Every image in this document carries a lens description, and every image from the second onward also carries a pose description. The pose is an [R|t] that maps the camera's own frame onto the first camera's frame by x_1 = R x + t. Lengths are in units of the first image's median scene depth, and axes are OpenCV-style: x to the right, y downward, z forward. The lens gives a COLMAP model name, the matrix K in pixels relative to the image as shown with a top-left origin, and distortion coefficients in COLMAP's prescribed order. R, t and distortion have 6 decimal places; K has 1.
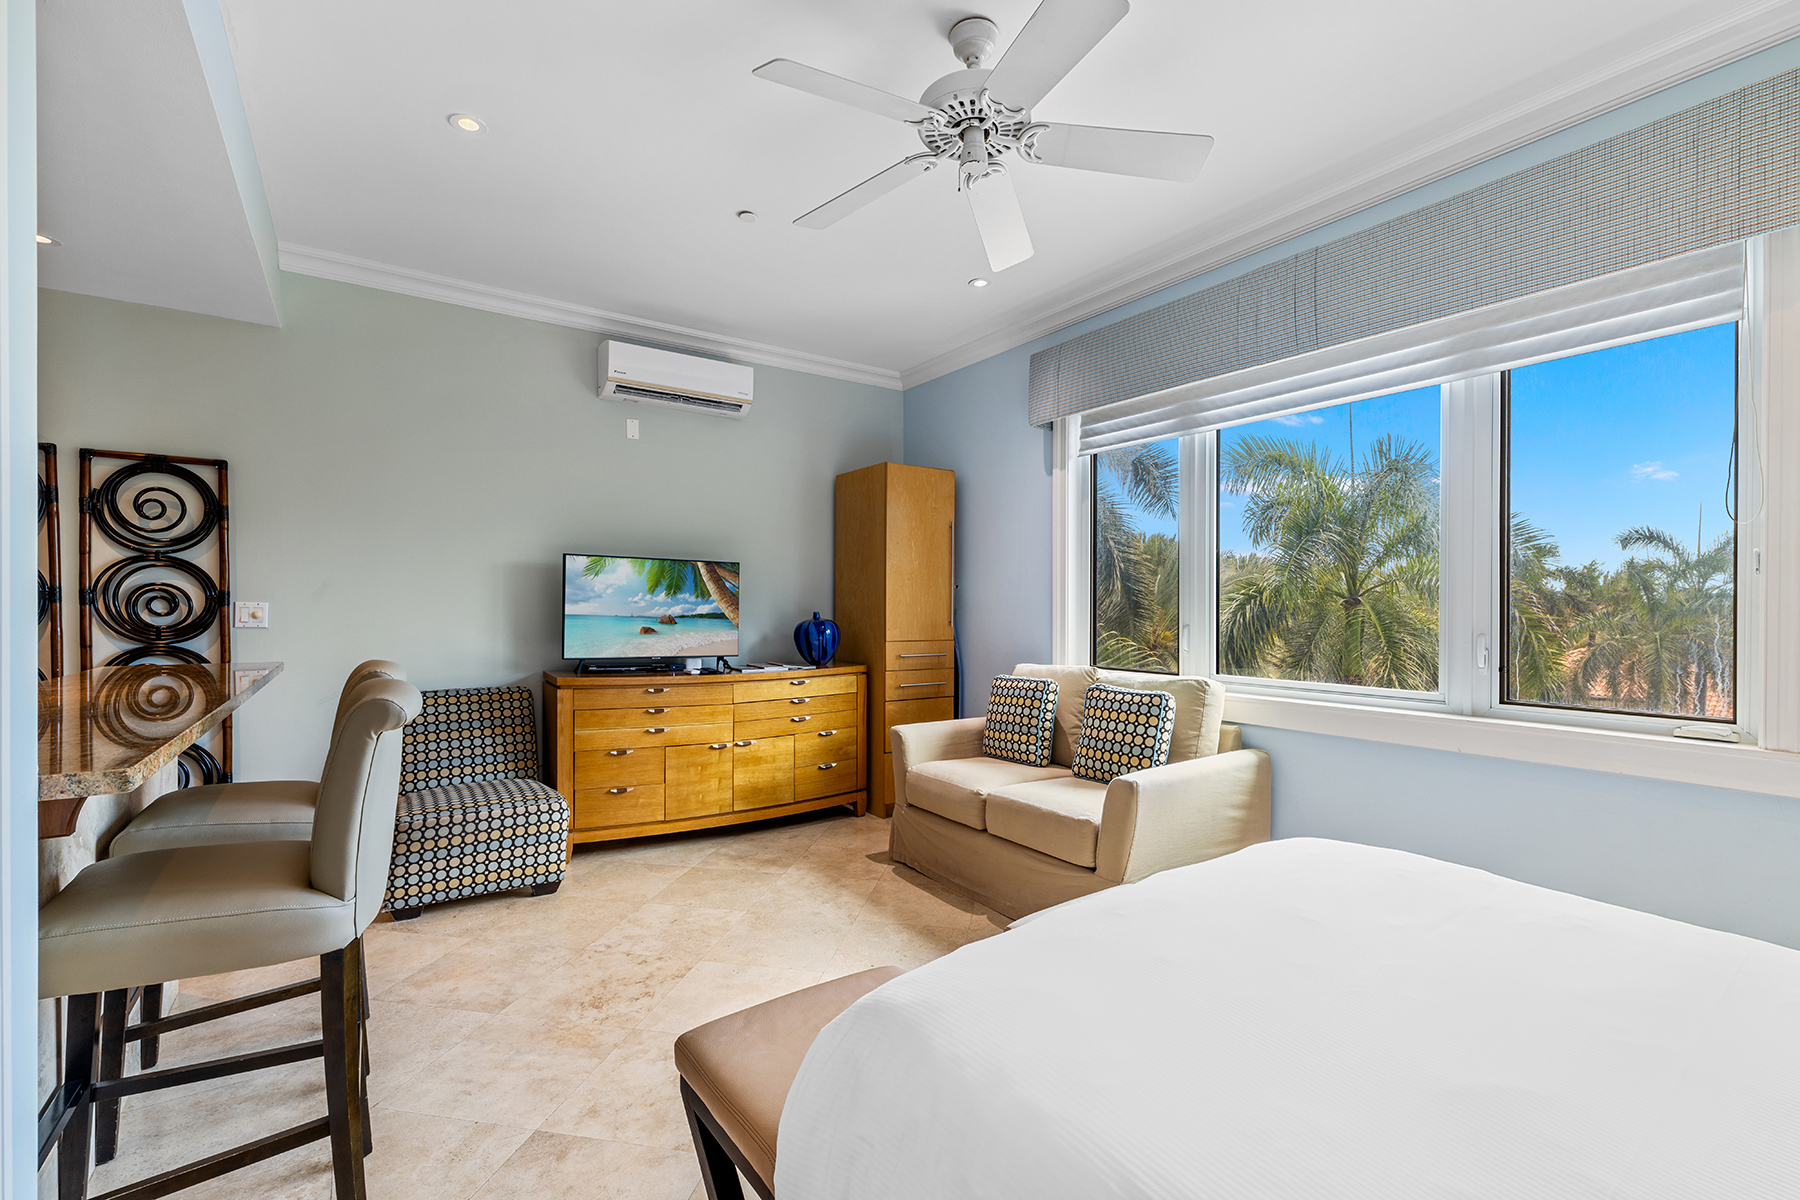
lens RADIAL K [[791.6, 0, 898.7], [0, 791.6, 609.1], [0, 0, 1]] dist [-0.001717, 0.000205]
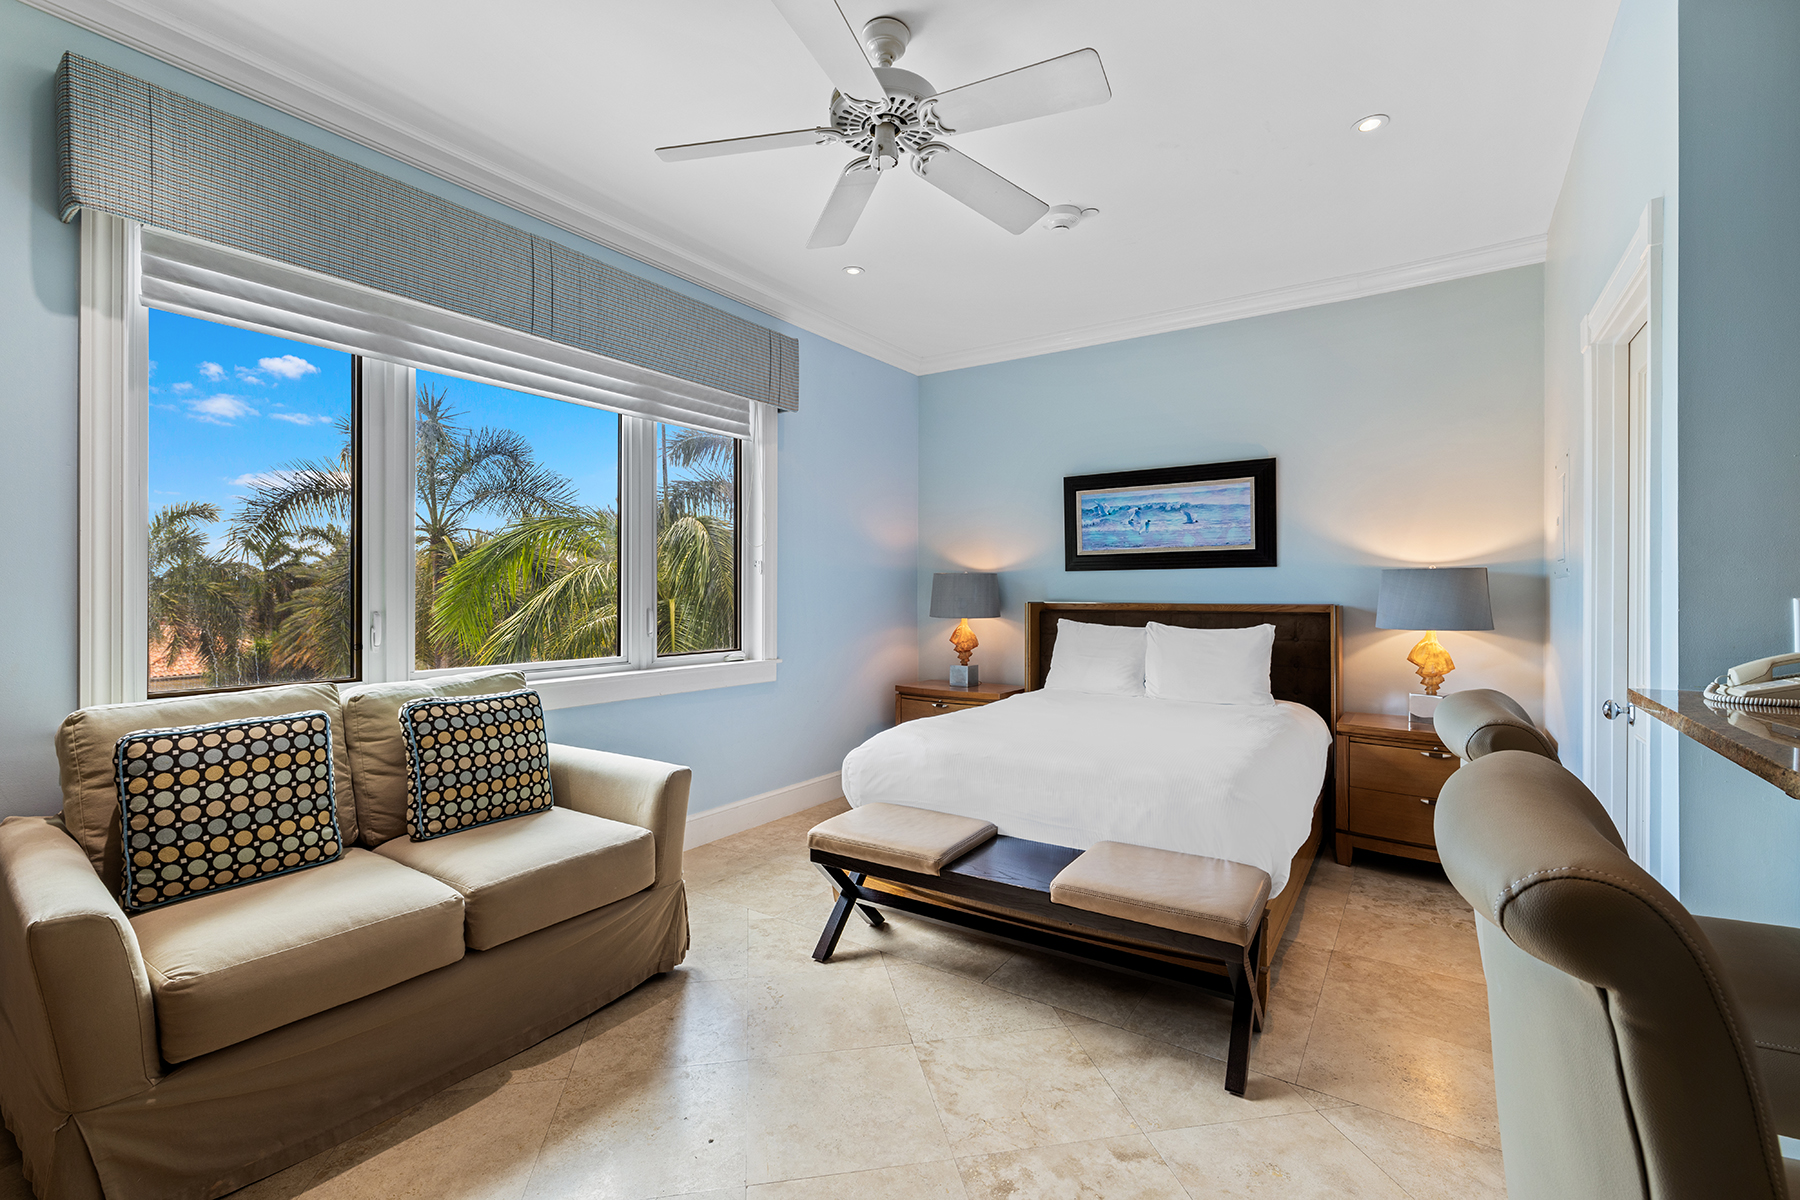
lens RADIAL K [[791.6, 0, 893.3], [0, 791.6, 594.2], [0, 0, 1]] dist [-0.001717, 0.000205]
pose [[-0.366228, -0.008424, 0.930487, -0.554244], [-0.003992, 0.999964, 0.007482, -0.004637], [-0.930517, -0.000974, -0.366249, 0.881571]]
